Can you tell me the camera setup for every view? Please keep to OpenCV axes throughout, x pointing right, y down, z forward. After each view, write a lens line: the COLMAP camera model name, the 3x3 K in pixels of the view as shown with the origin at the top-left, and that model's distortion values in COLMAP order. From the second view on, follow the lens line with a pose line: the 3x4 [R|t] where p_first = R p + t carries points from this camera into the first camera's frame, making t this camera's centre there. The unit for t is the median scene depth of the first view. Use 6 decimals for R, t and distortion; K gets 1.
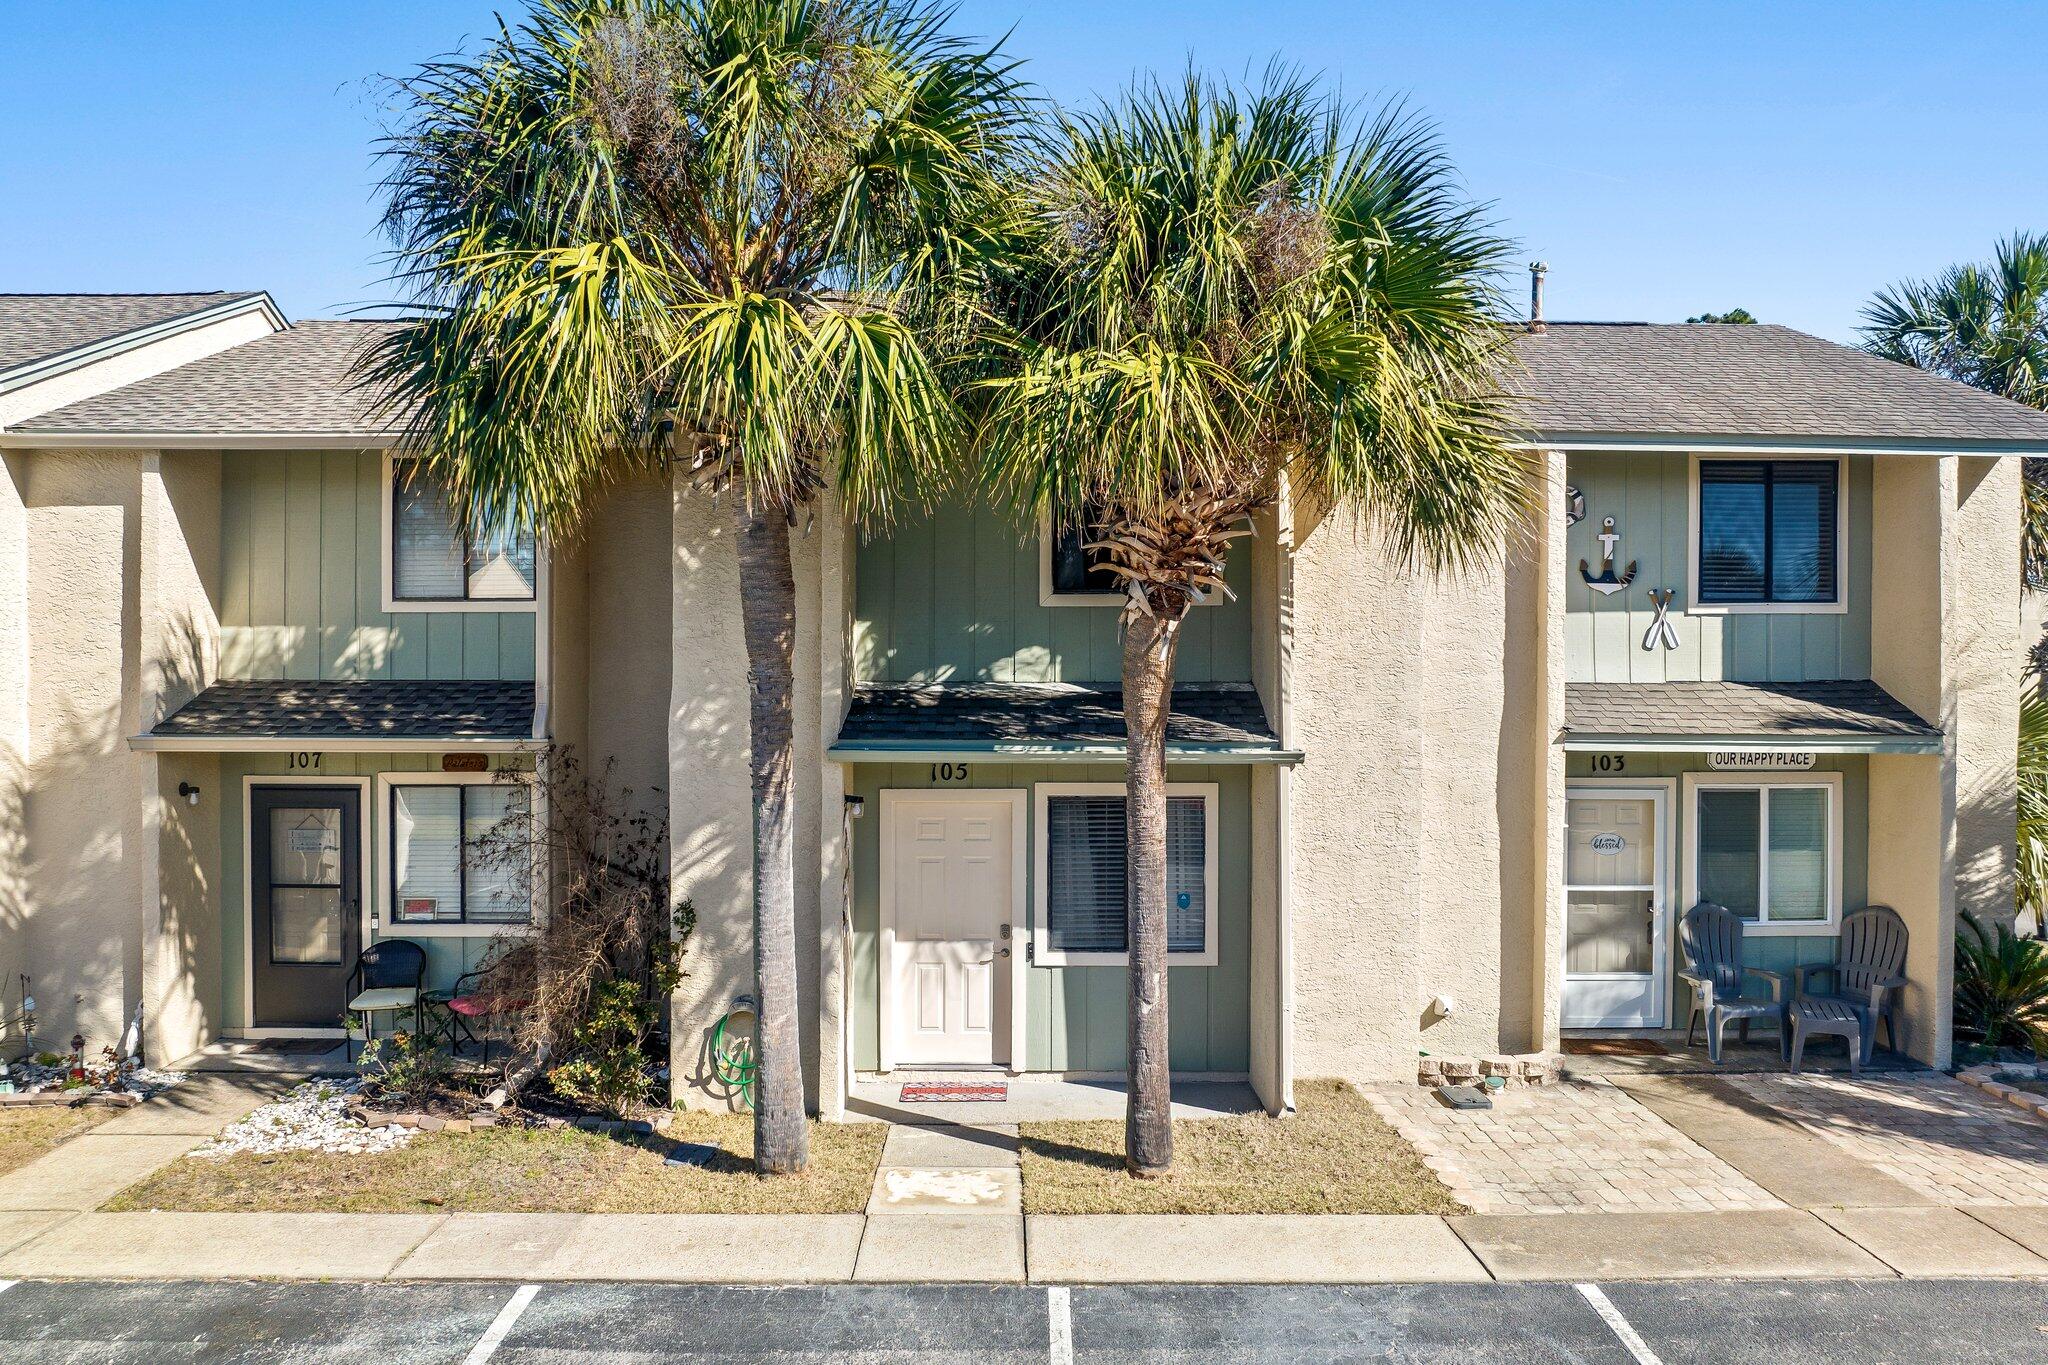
lens RADIAL K [[1432.6, 0, 1025.7], [0, 1432.6, 693.1], [0, 0, 1]] dist [-0.021703, -0.005572]
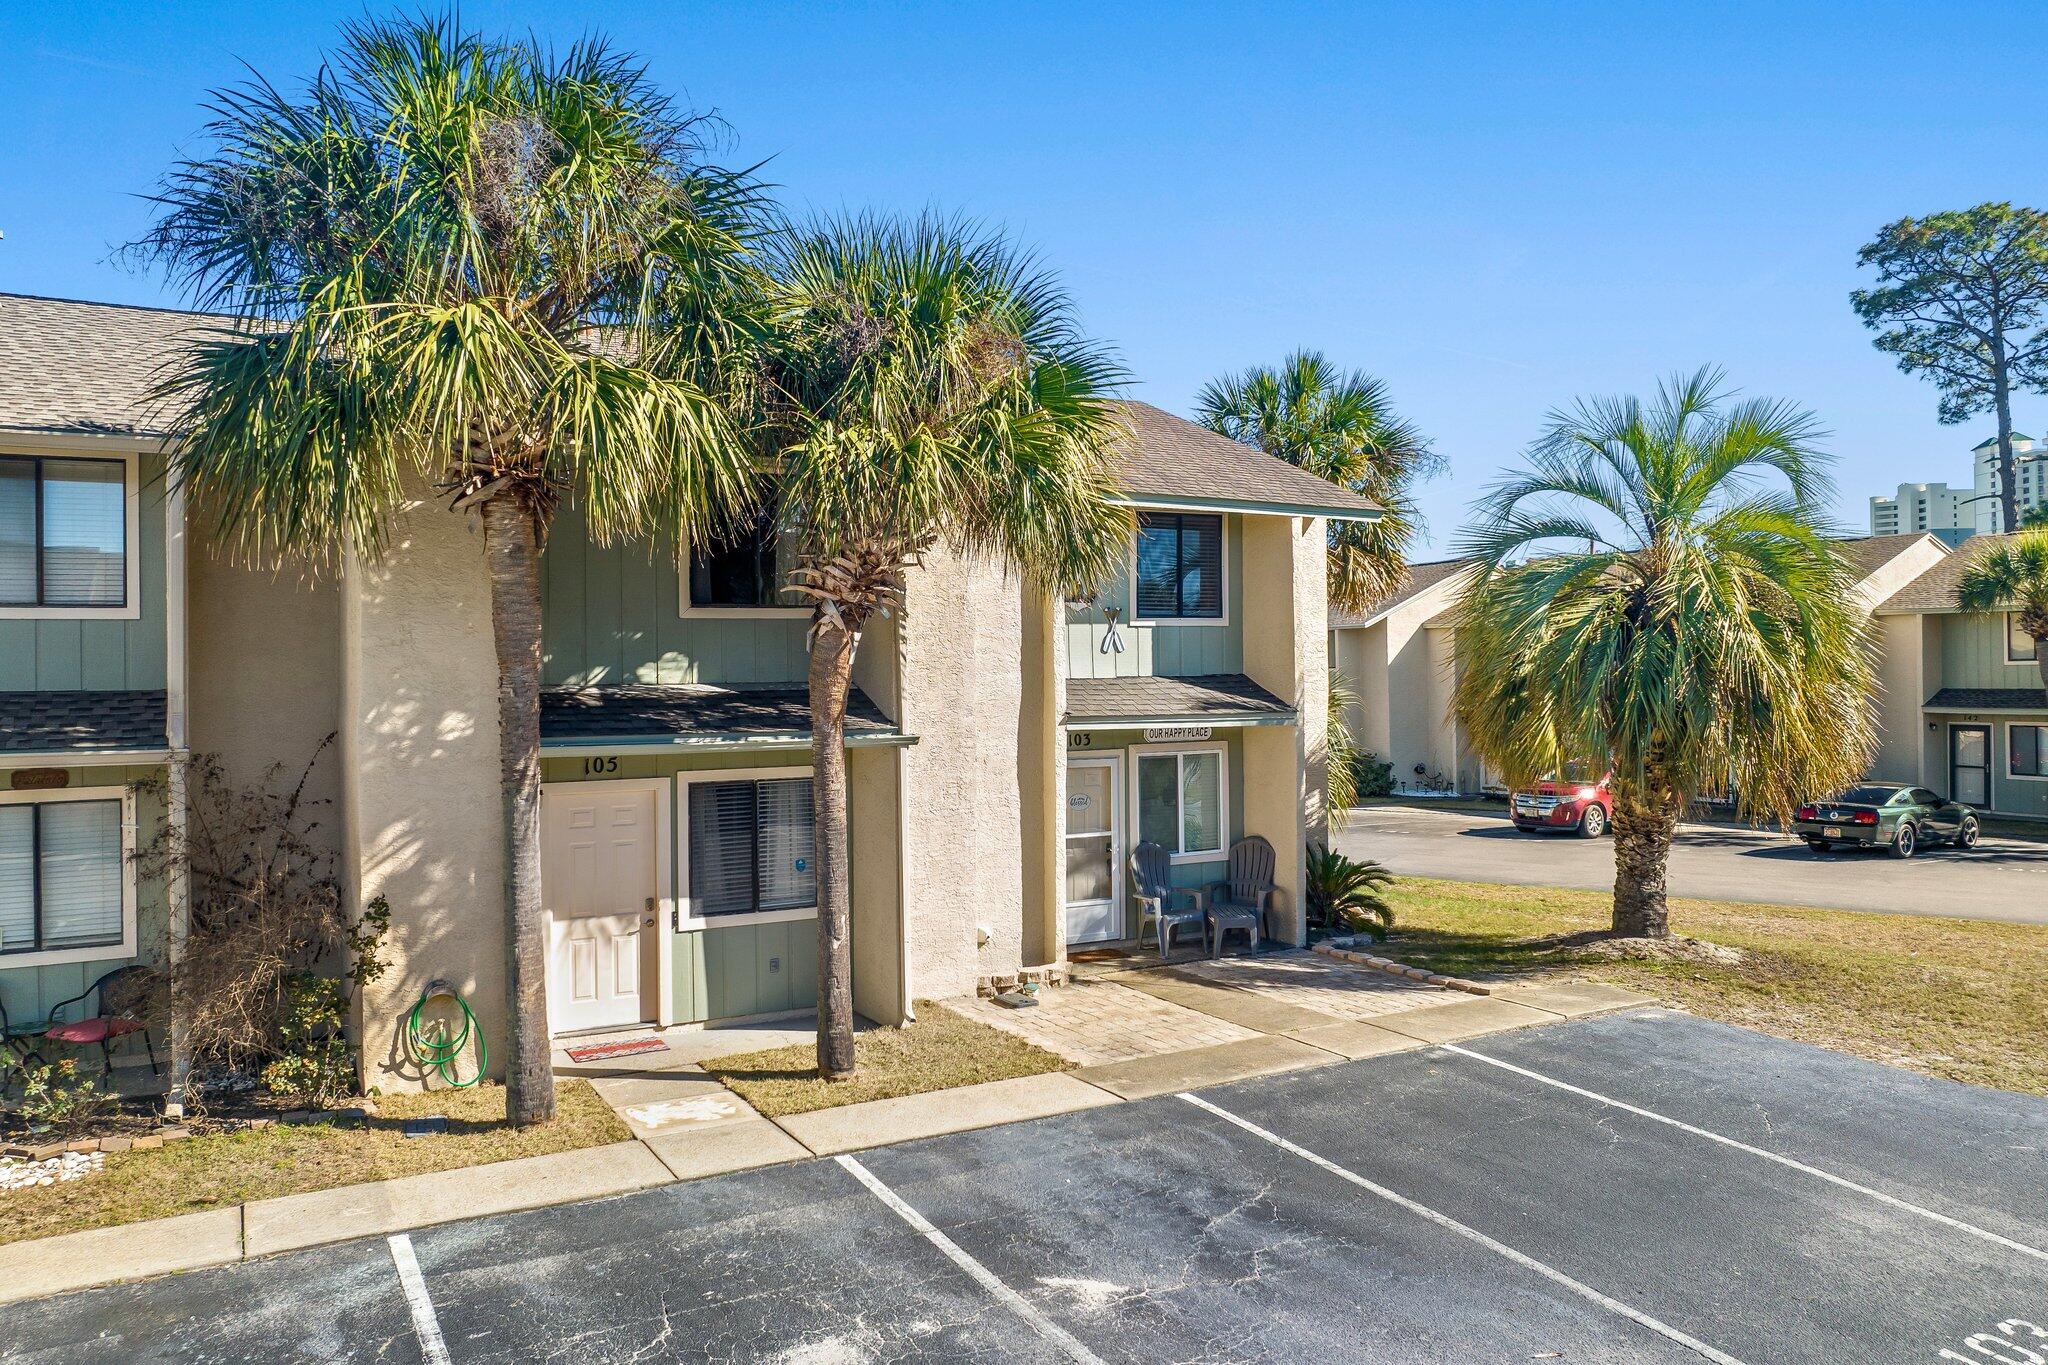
lens RADIAL K [[1413.8, 0, 1024.0], [0, 1413.8, 682.5], [0, 0, 1]] dist [-0.008435, -0.000449]
pose [[0.879711, -0.014169, 0.475298, -0.293896], [0.018018, 0.999831, -0.003544, 0.000283], [-0.475167, 0.011681, 0.879818, -0.133532]]
